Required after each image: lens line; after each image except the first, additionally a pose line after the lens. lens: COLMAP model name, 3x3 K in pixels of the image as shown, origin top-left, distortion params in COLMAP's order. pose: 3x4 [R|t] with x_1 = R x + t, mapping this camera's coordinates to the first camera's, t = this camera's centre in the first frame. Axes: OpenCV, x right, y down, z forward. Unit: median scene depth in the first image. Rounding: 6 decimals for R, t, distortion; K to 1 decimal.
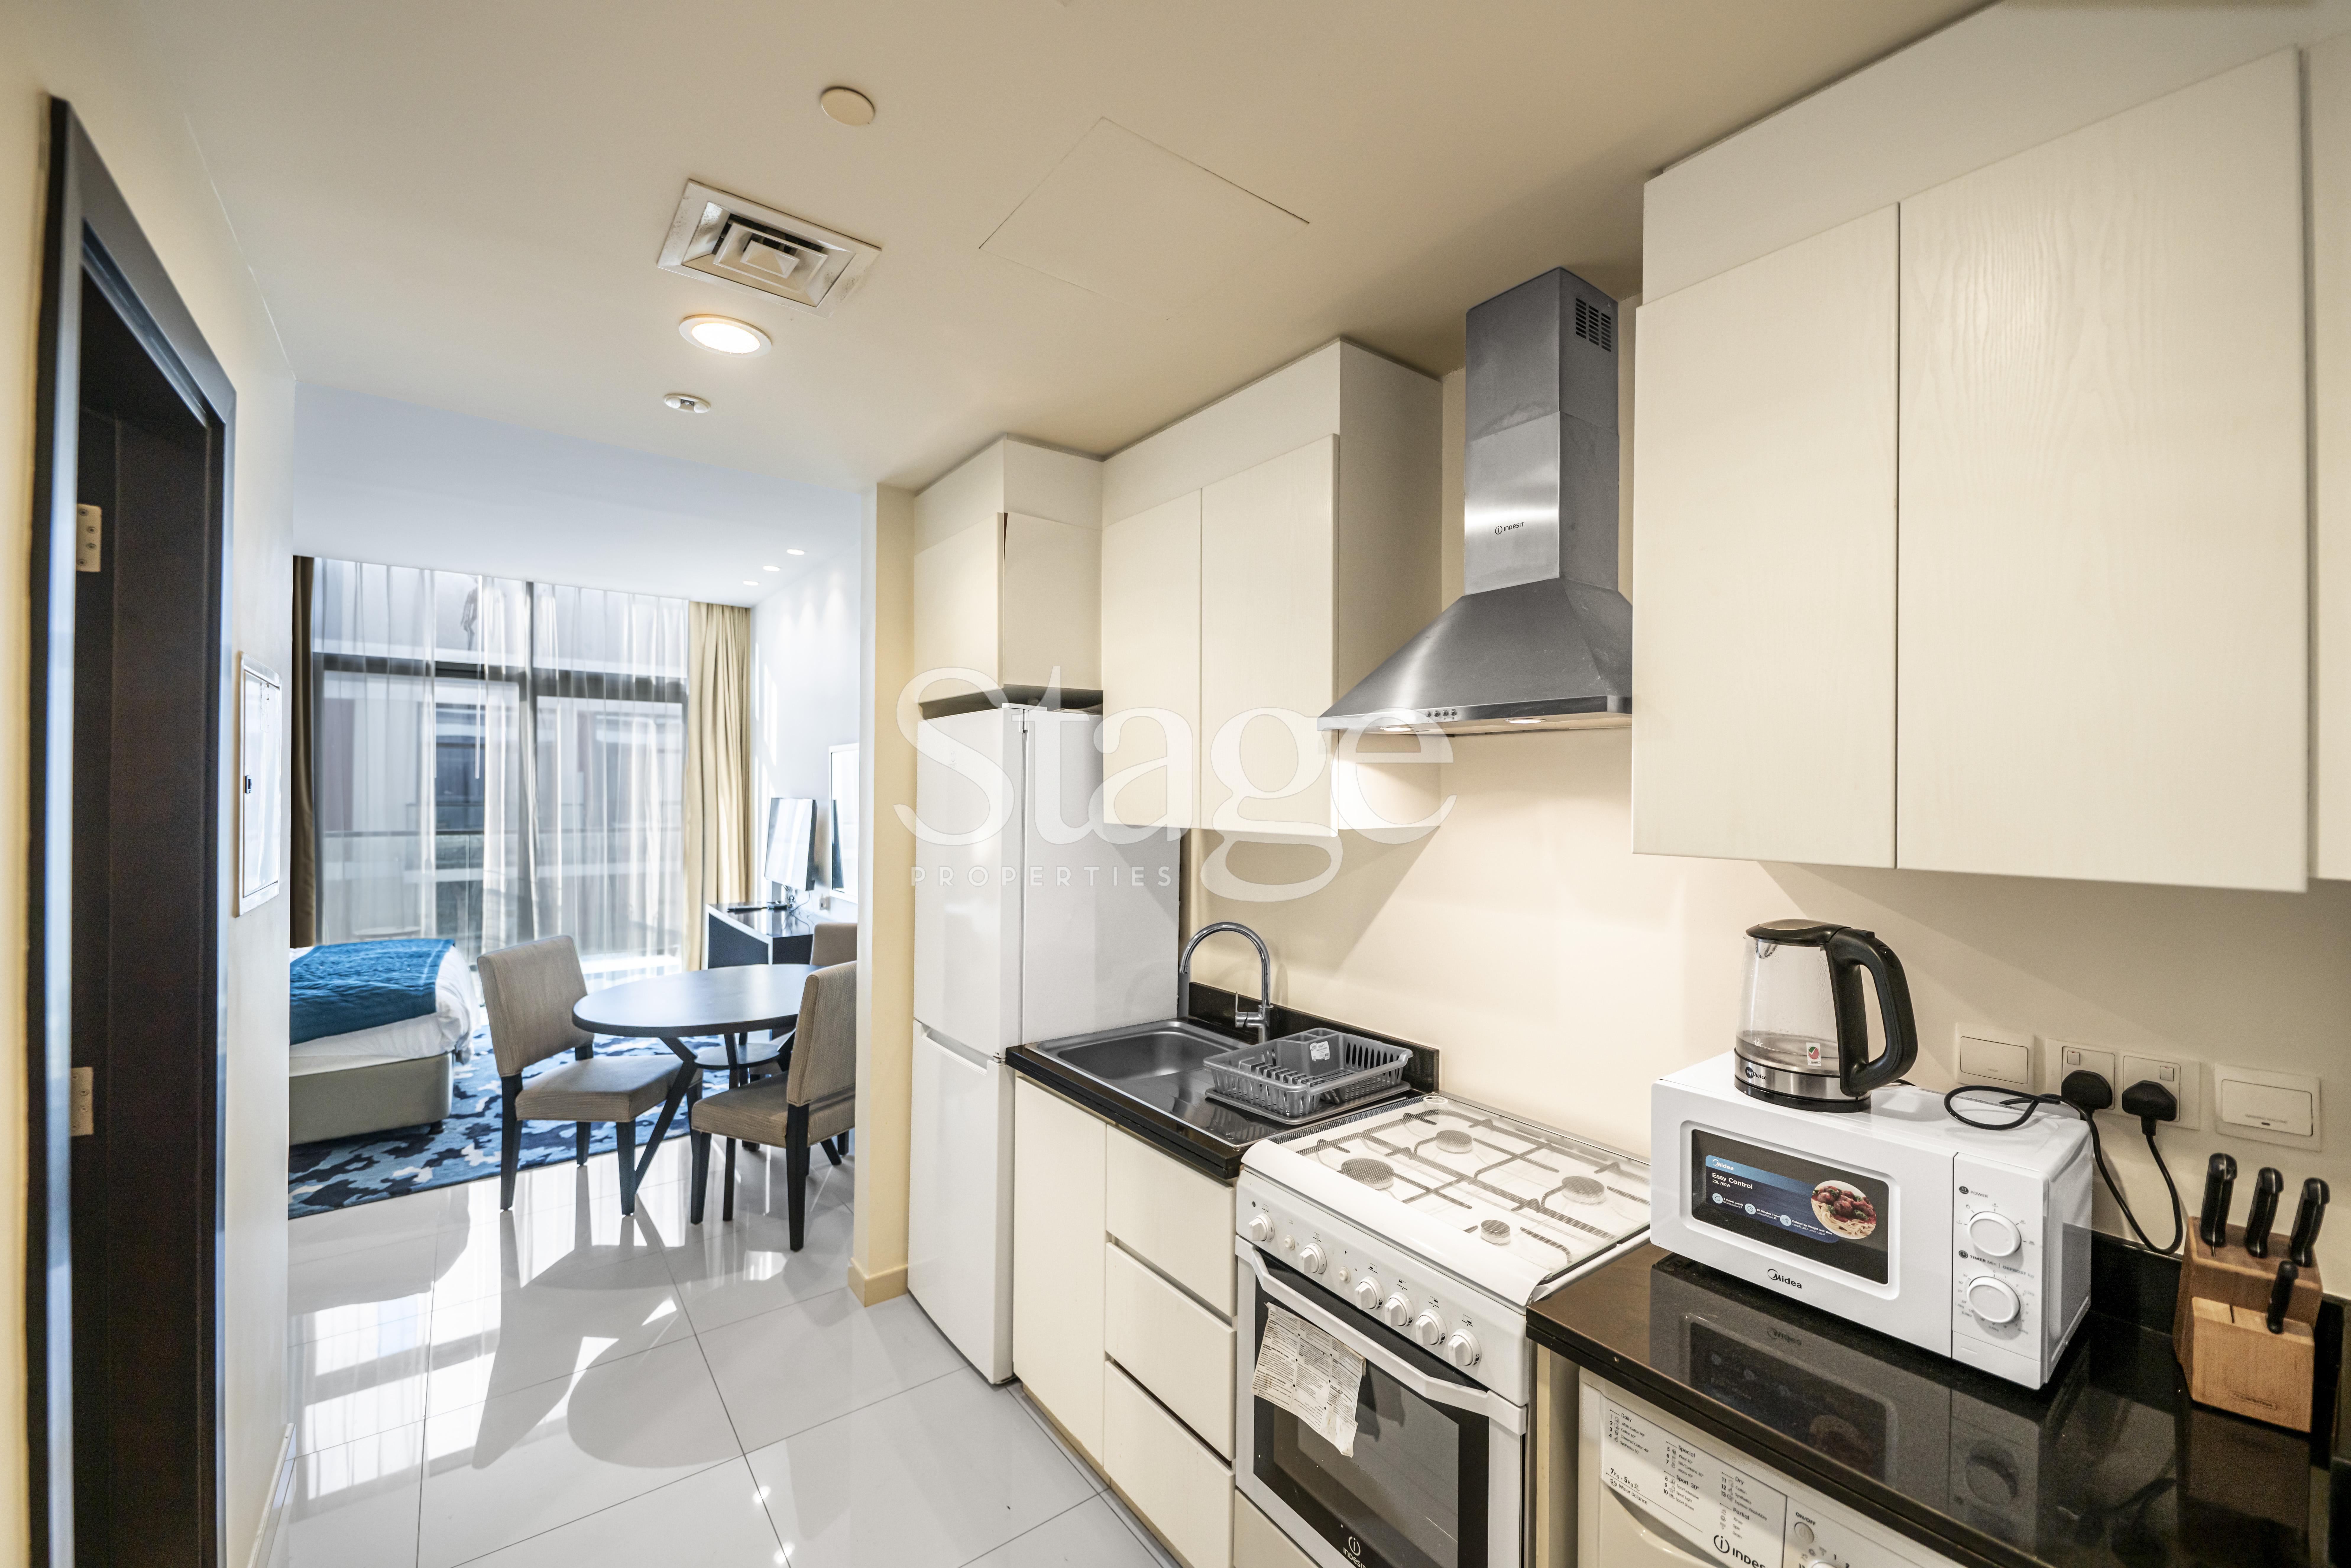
lens RADIAL K [[927.7, 0, 1177.0], [0, 927.7, 796.8], [0, 0, 1]] dist [0.000407, -0.010258]
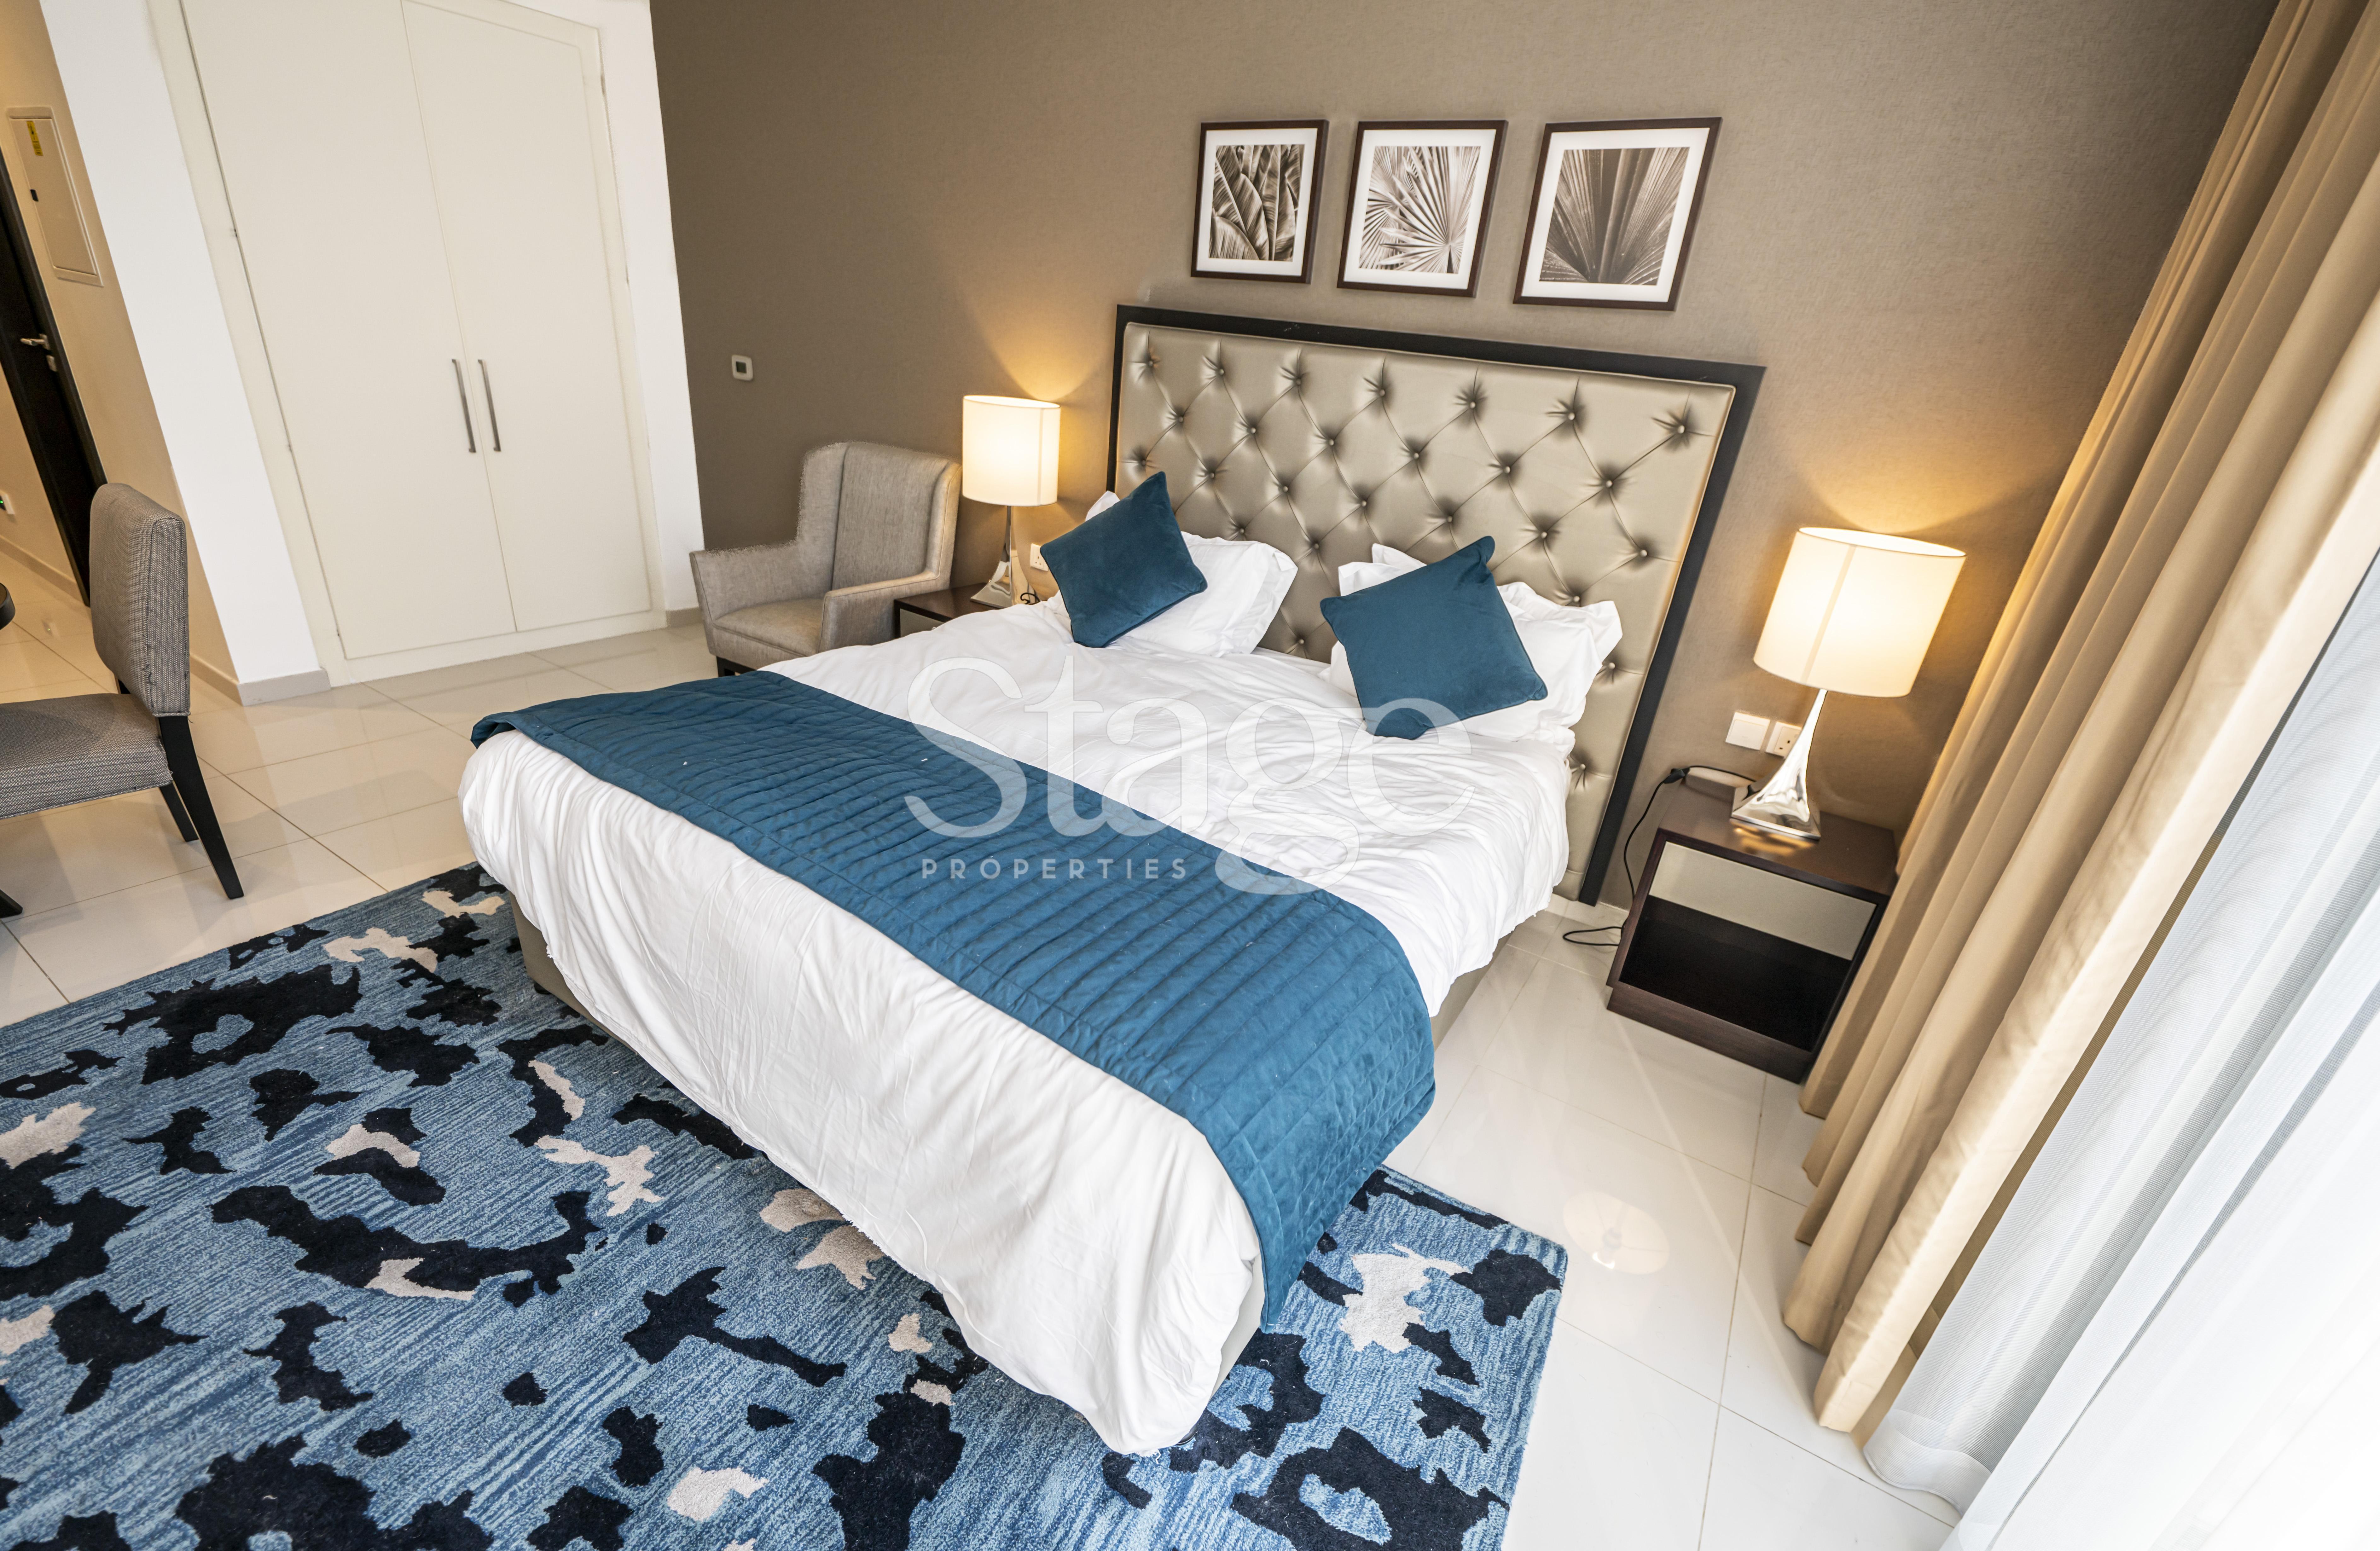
lens RADIAL K [[992.3, 0, 1189.9], [0, 992.3, 795.2], [0, 0, 1]] dist [0.018066, -0.011332]
pose [[-0.929515, 0.060678, -0.363759, -0.627416], [-0.104575, 0.902515, 0.417768, -0.008164], [0.353648, 0.426362, -0.832556, 1.038313]]
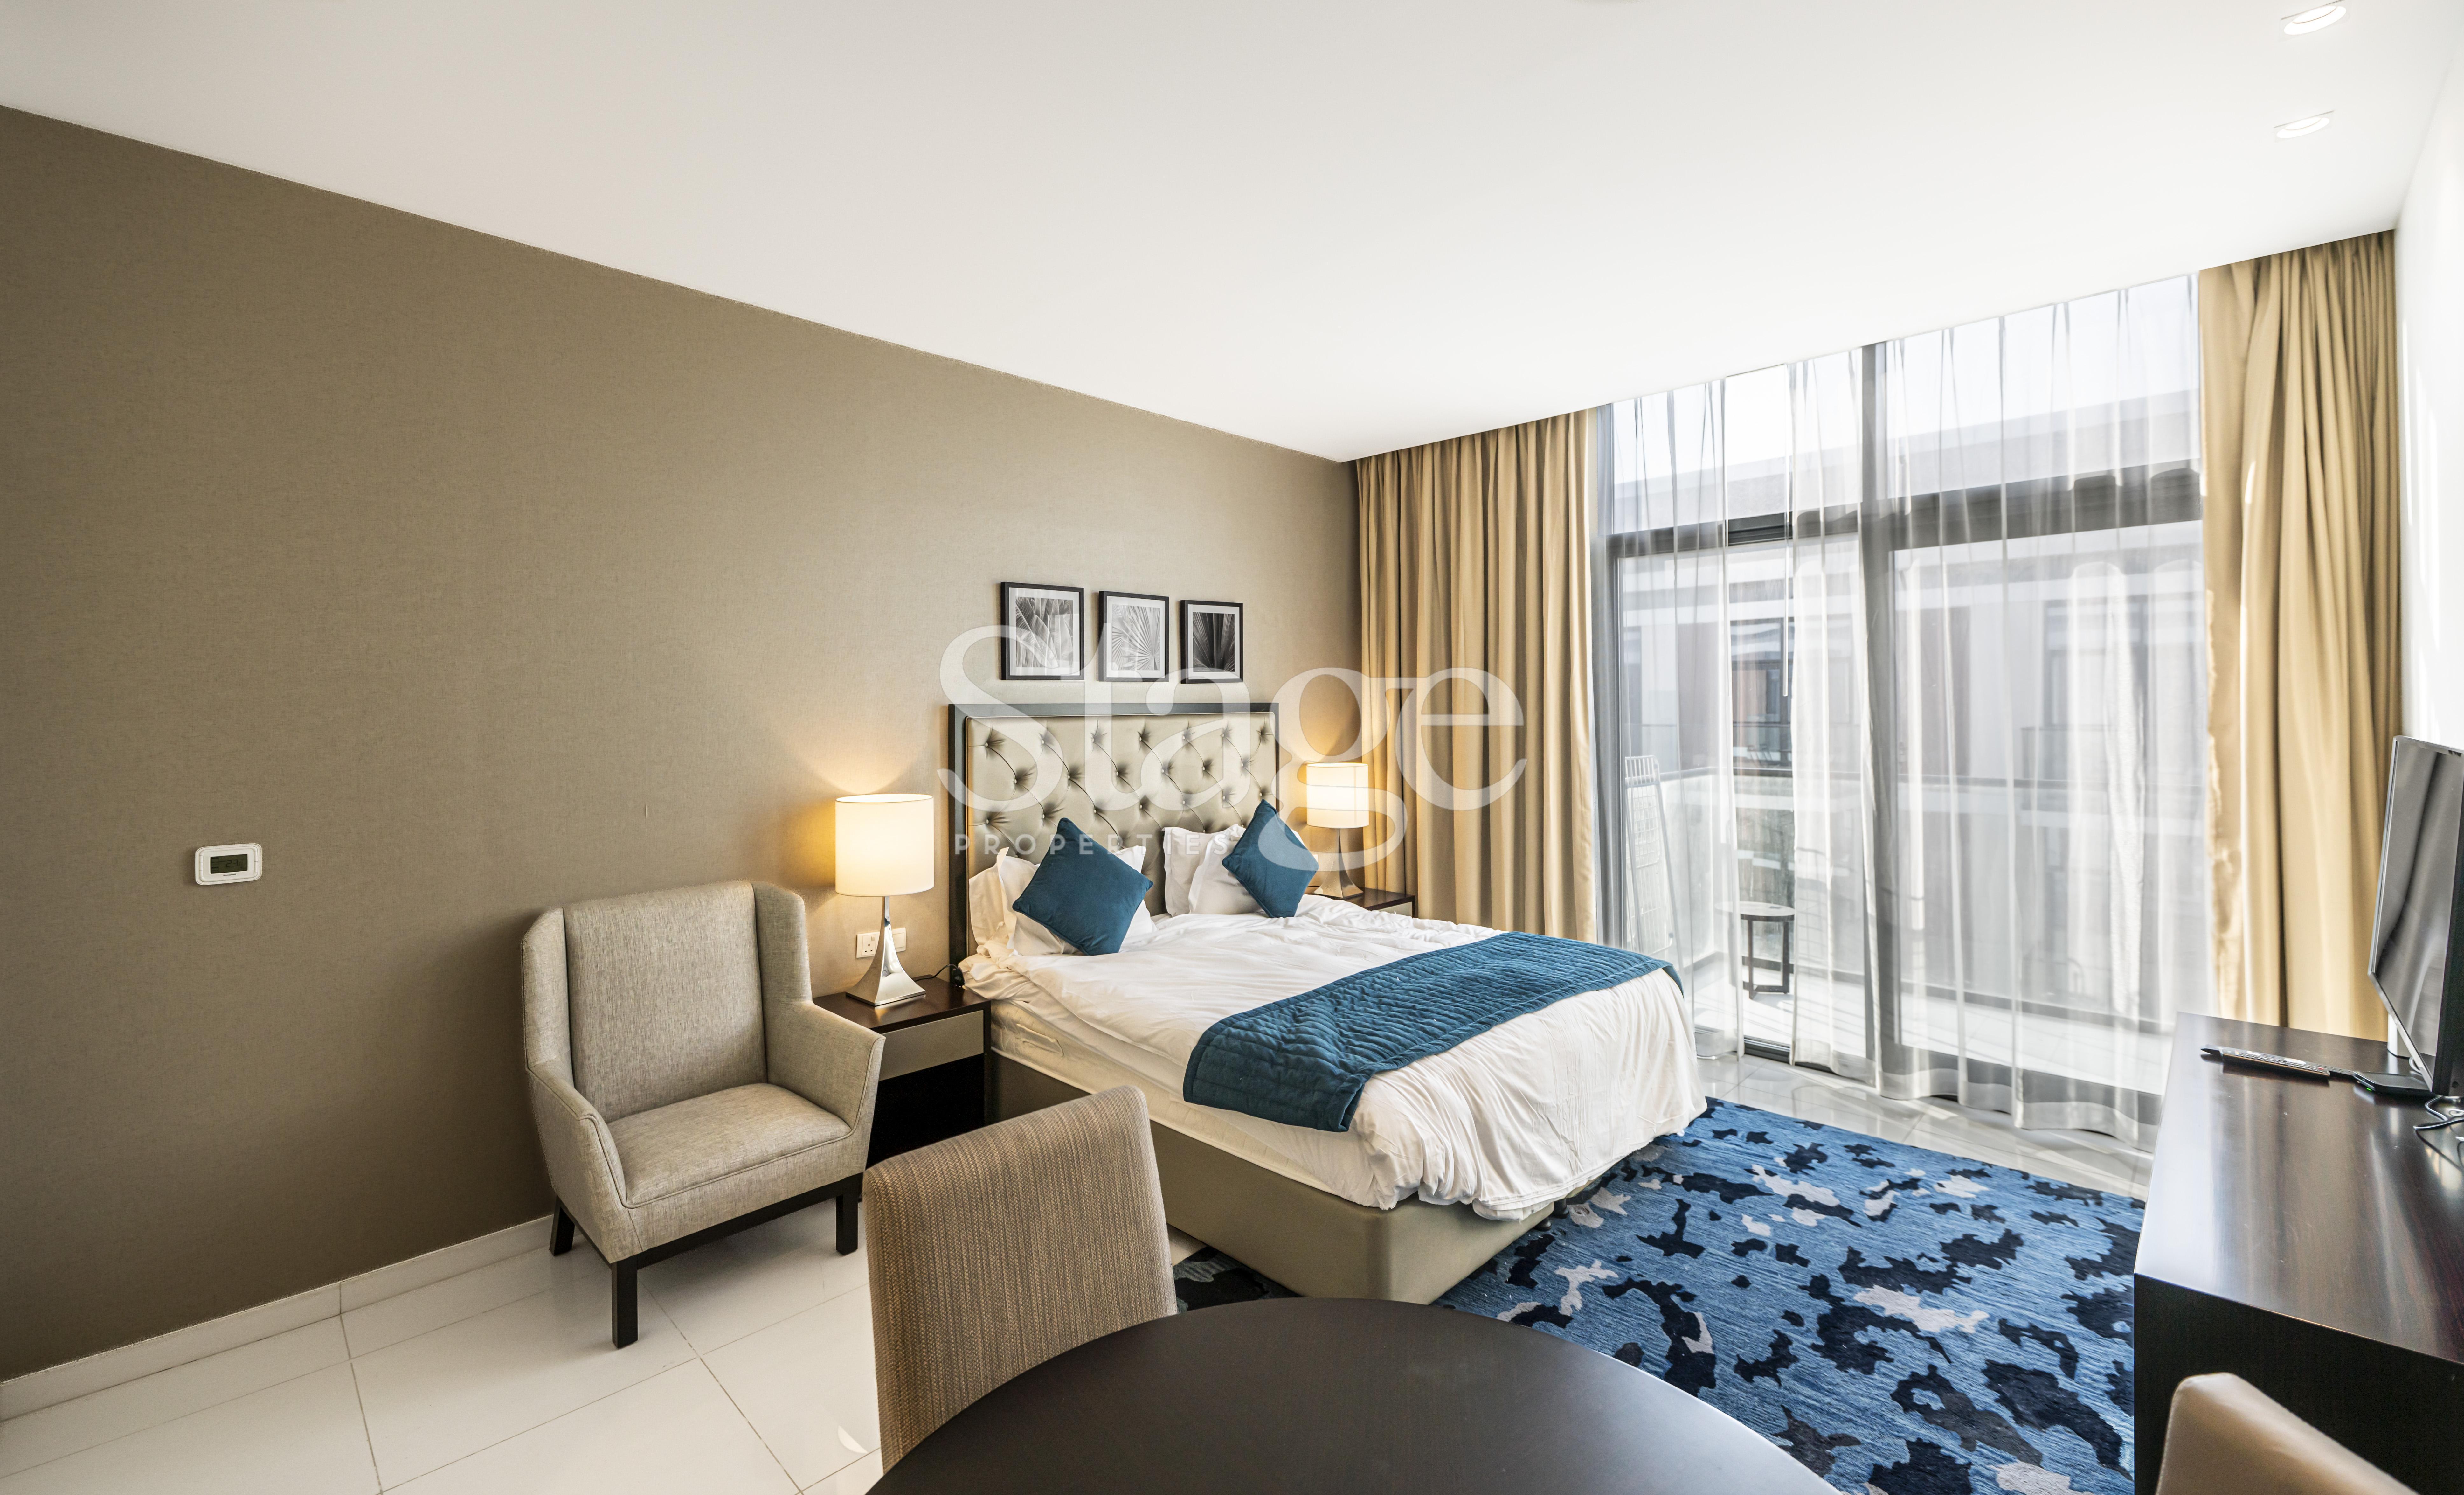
lens RADIAL K [[993.3, 0, 1220.0], [0, 993.3, 709.9], [0, 0, 1]] dist [0.017534, -0.008121]
pose [[0.132986, -0.000992, -0.991117, -0.145845], [0.004876, 0.999988, -0.000346, -0.013772], [0.991106, -0.004787, 0.132989, 0.551983]]
